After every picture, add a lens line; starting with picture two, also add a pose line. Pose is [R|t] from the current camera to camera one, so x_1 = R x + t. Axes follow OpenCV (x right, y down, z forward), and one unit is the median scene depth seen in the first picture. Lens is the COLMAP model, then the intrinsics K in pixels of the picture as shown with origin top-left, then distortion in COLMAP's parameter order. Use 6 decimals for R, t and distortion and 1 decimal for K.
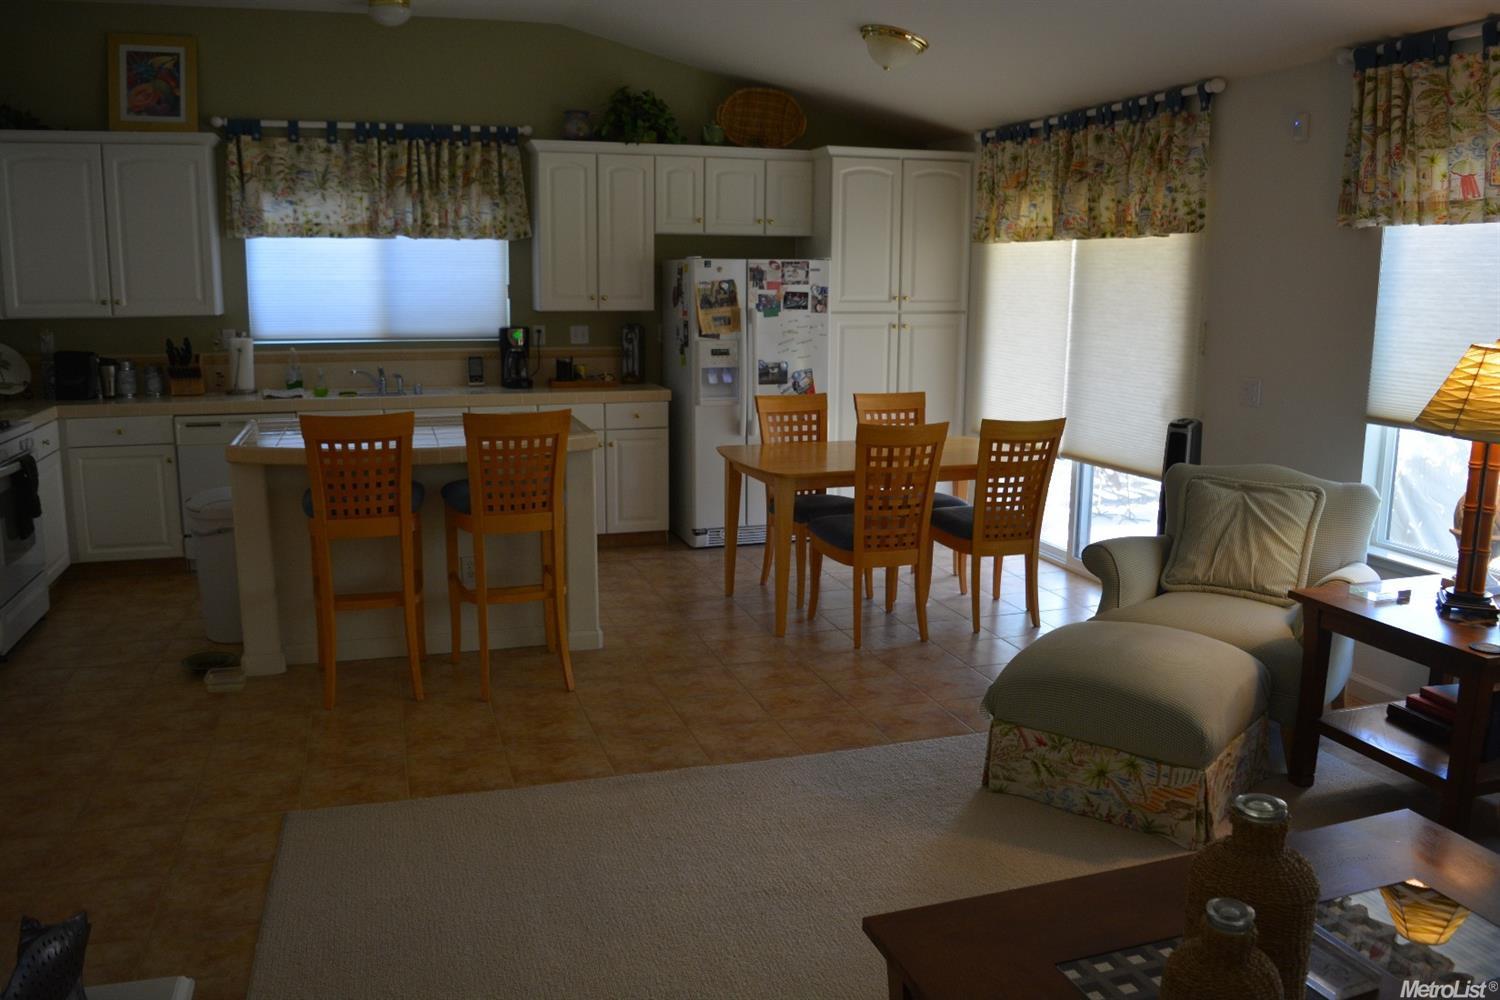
lens RADIAL K [[1173.1, 0, 738.0], [0, 1173.1, 499.1], [0, 0, 1]] dist [-0.097329, 0.022388]
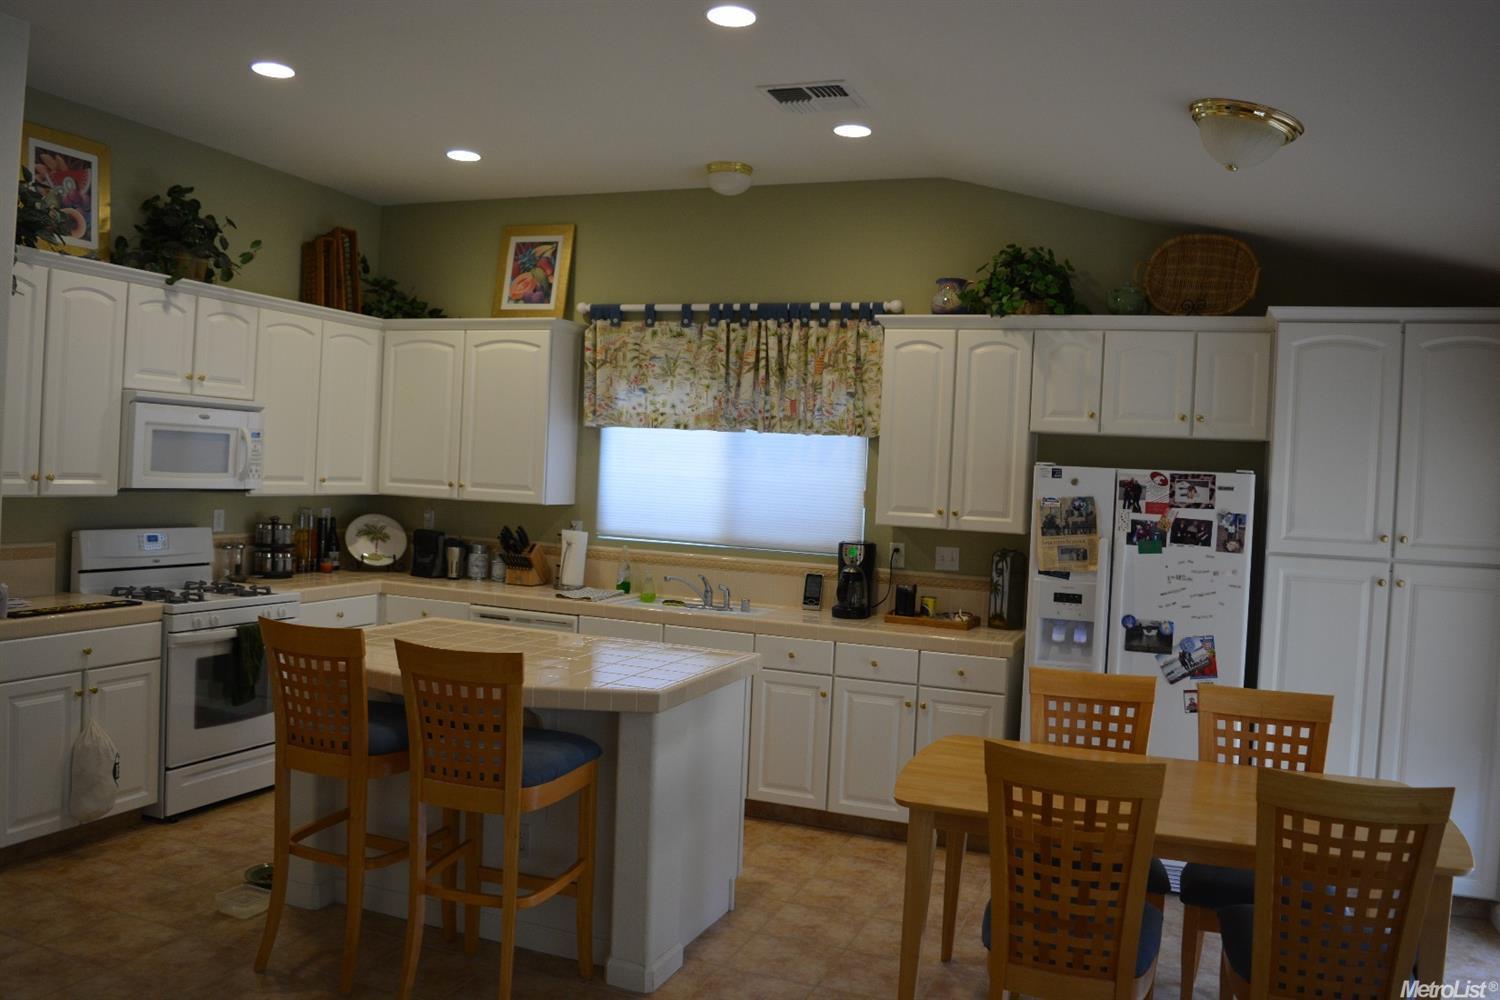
lens RADIAL K [[1173.1, 0, 751.4], [0, 1173.1, 500.0], [0, 0, 1]] dist [-0.097329, 0.022388]
pose [[0.780322, 0.045529, -0.623718, 0.269402], [-0.156156, 0.979939, -0.123832, -0.067179], [0.605568, 0.194026, 0.771778, 0.336776]]
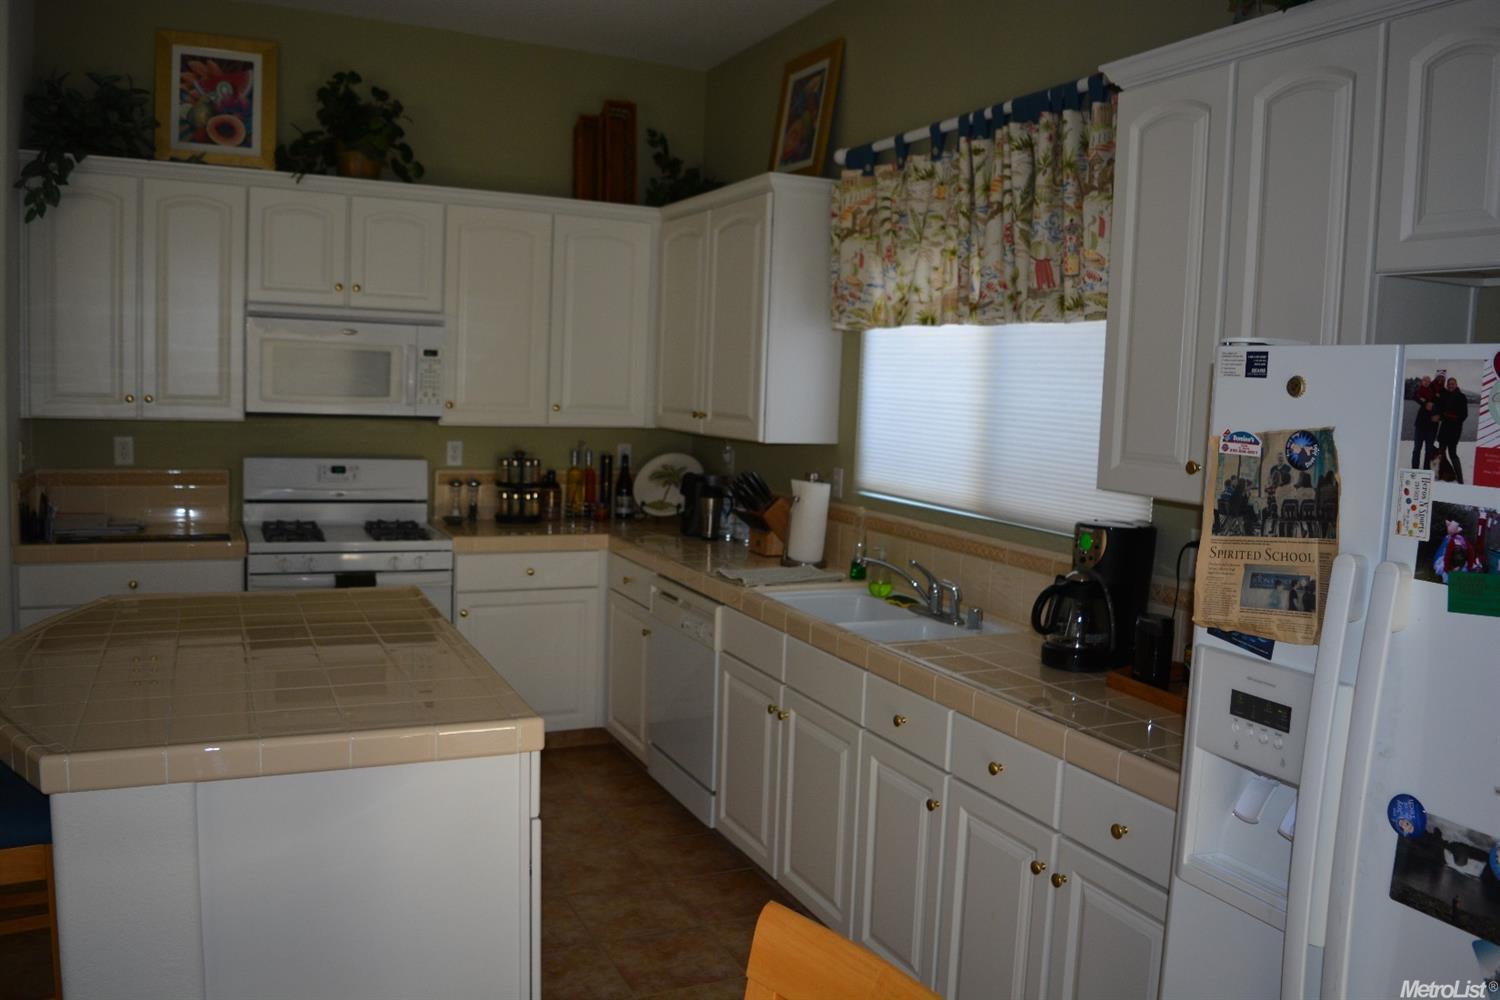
lens RADIAL K [[1173.1, 0, 751.6], [0, 1173.1, 492.3], [0, 0, 1]] dist [-0.097329, 0.022388]
pose [[0.139224, 0.090775, -0.986092, 0.210120], [-0.221668, 0.973377, 0.058308, -0.161529], [0.965132, 0.210467, 0.155639, 0.846379]]
